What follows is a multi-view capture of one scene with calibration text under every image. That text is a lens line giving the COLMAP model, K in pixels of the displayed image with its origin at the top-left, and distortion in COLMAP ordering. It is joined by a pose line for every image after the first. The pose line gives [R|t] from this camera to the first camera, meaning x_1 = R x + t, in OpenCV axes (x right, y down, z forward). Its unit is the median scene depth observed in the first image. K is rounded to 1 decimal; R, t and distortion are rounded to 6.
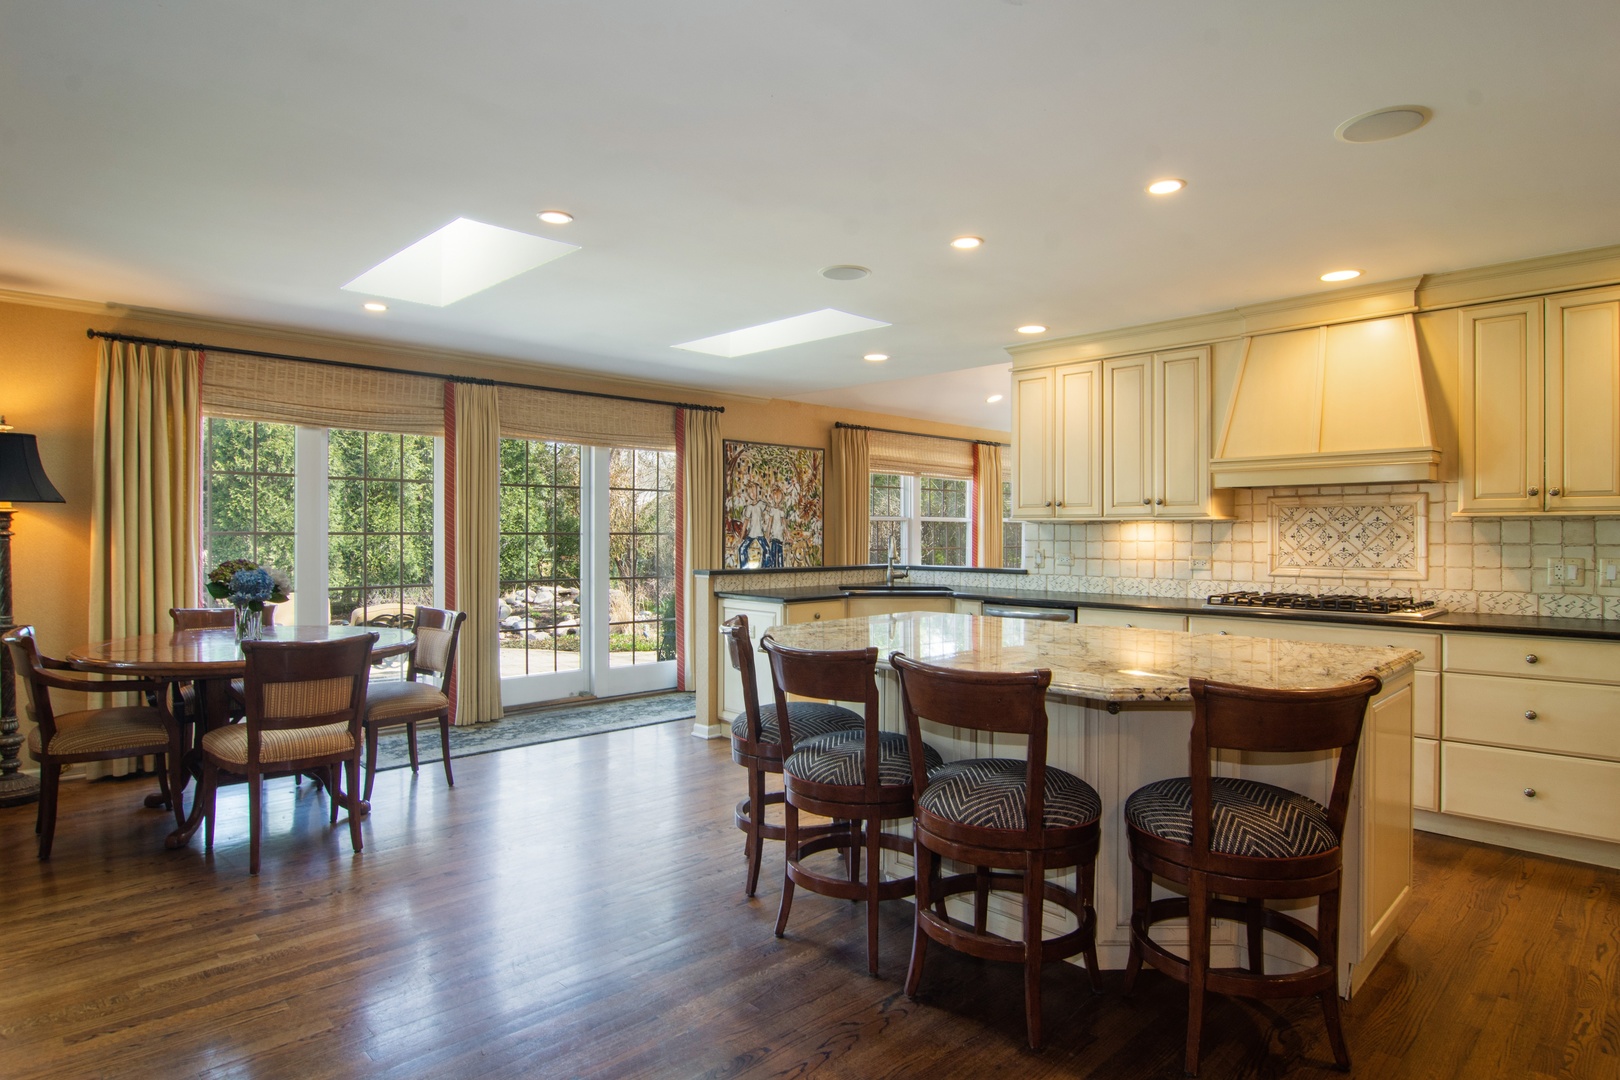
lens RADIAL K [[876.3, 0, 808.9], [0, 876.3, 542.1], [0, 0, 1]] dist [-0.026384, -0.003720]
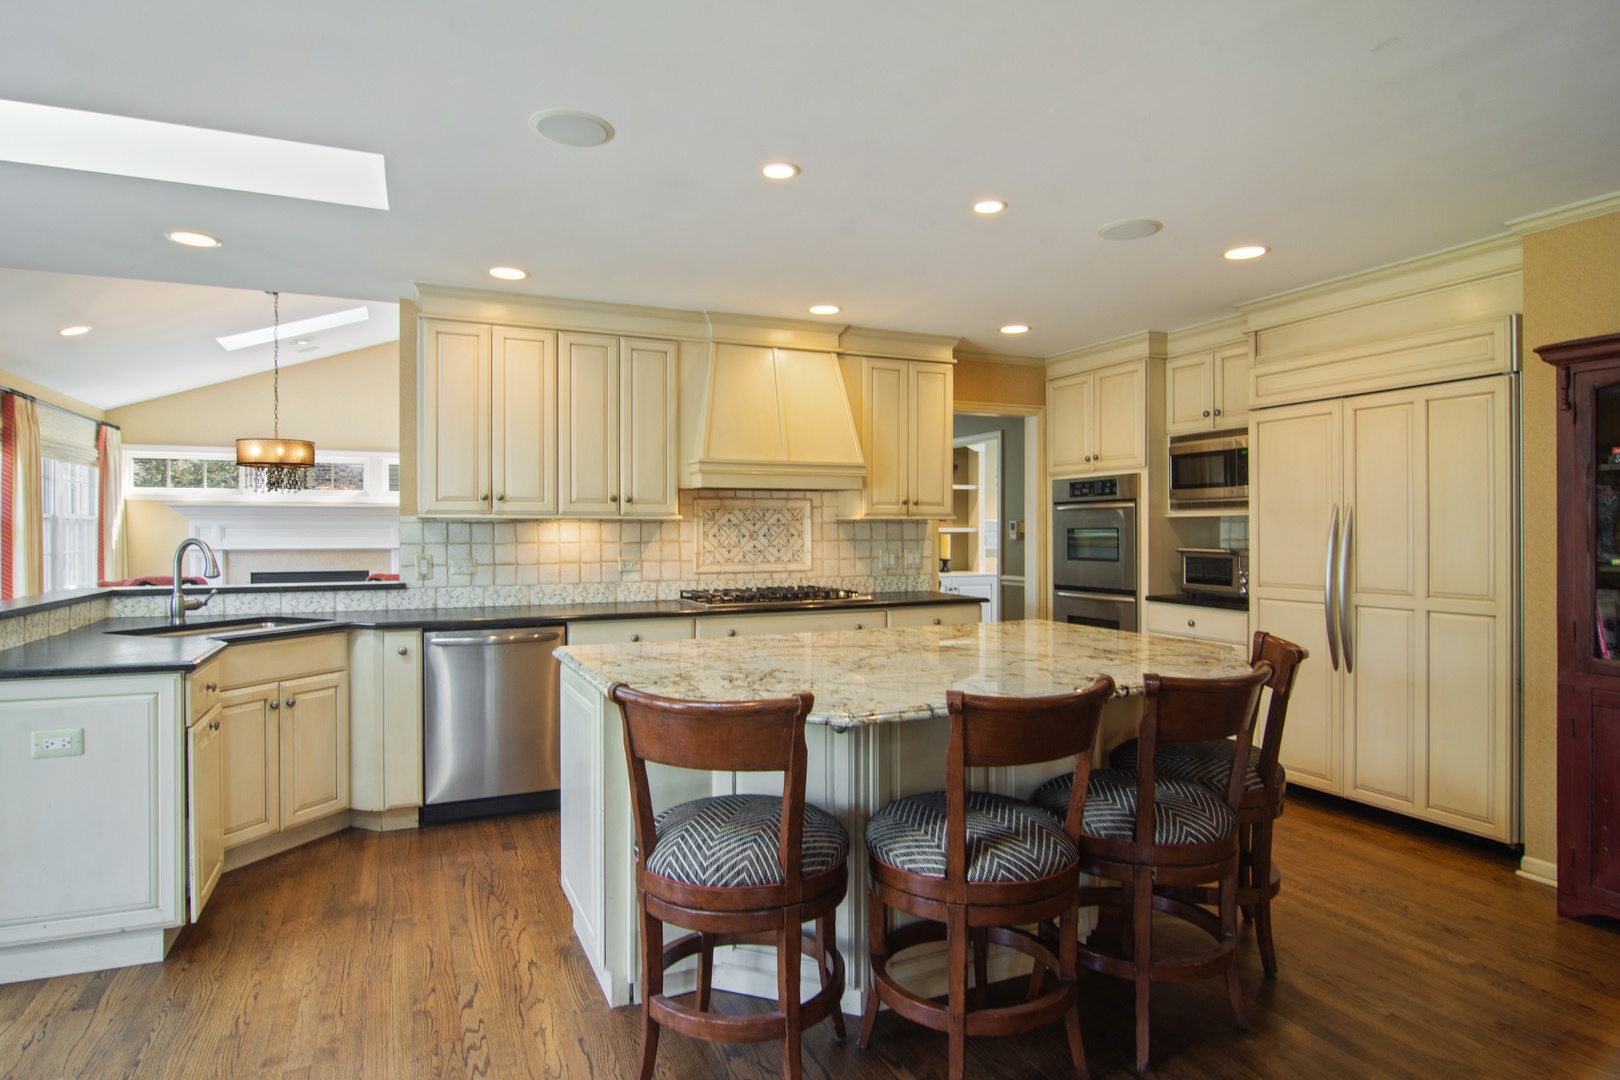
lens RADIAL K [[876.3, 0, 805.3], [0, 876.3, 528.8], [0, 0, 1]] dist [-0.026384, -0.003720]
pose [[0.349295, 0.000625, 0.937013, -0.415616], [0.012989, 0.999900, -0.005508, -0.007664], [-0.936923, 0.014095, 0.349252, 0.524572]]
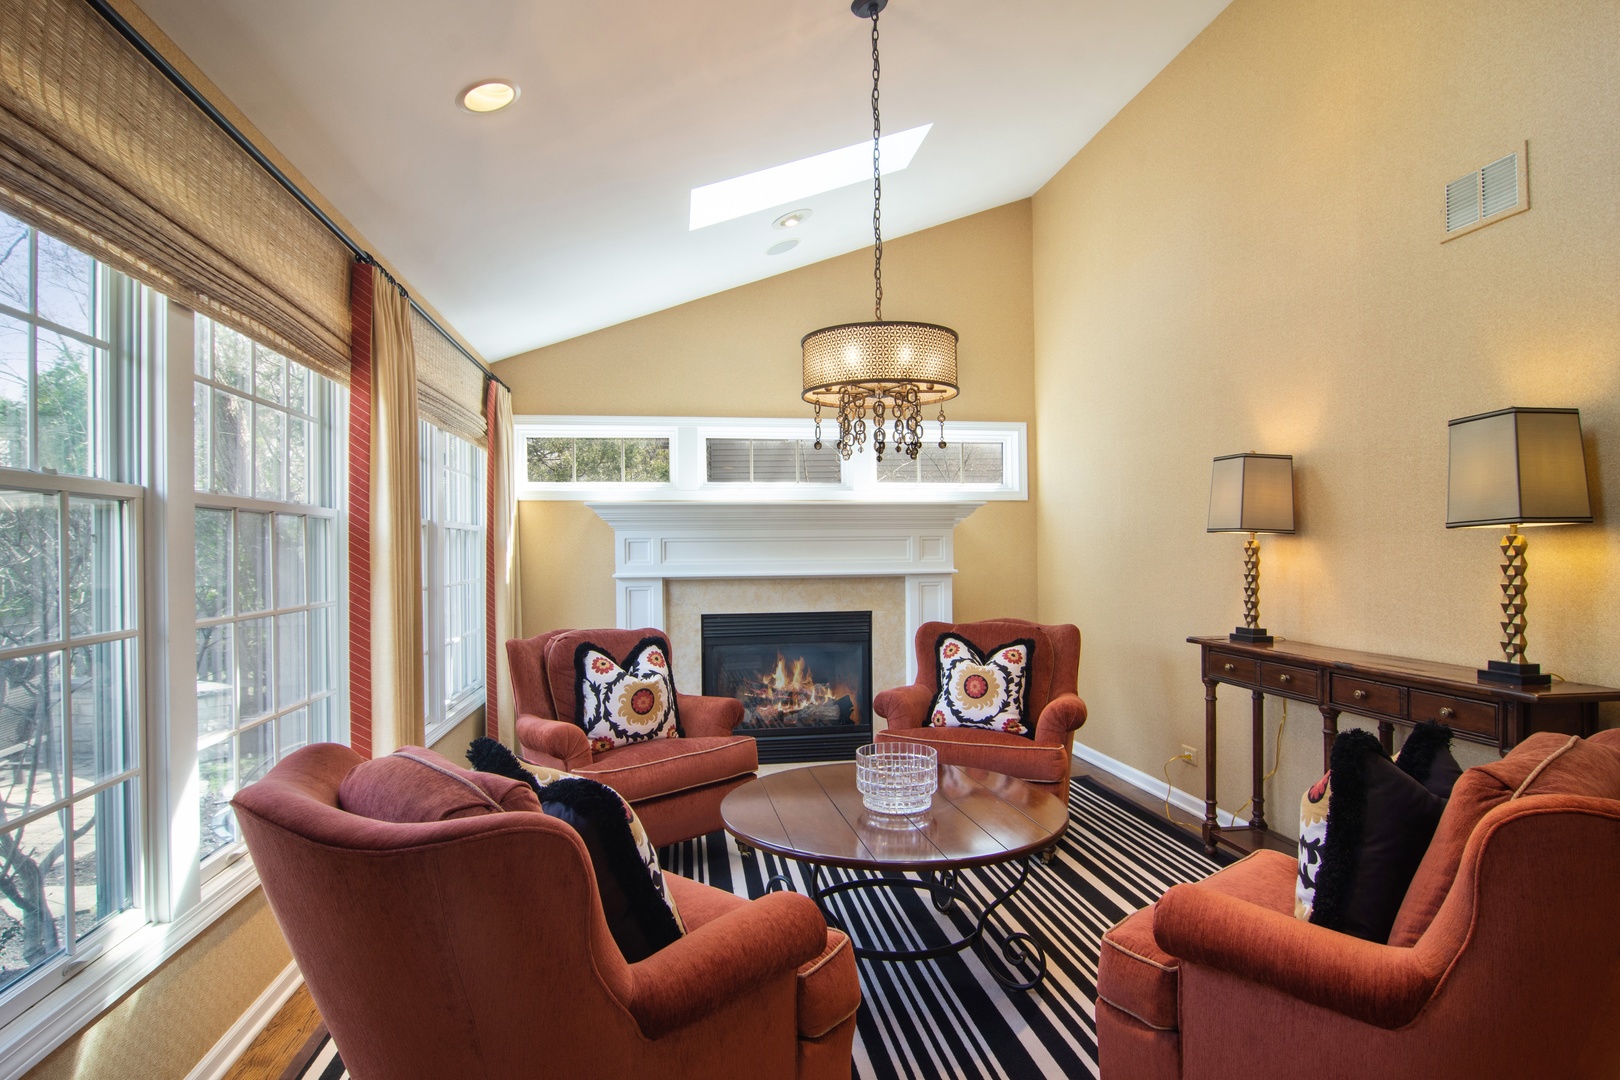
lens RADIAL K [[876.3, 0, 805.2], [0, 876.3, 545.0], [0, 0, 1]] dist [-0.026384, -0.003720]
pose [[0.596981, -0.006013, 0.802233, -0.193197], [0.018613, 0.999807, -0.006357, -0.013975], [-0.802039, 0.018727, 0.596978, 0.968923]]
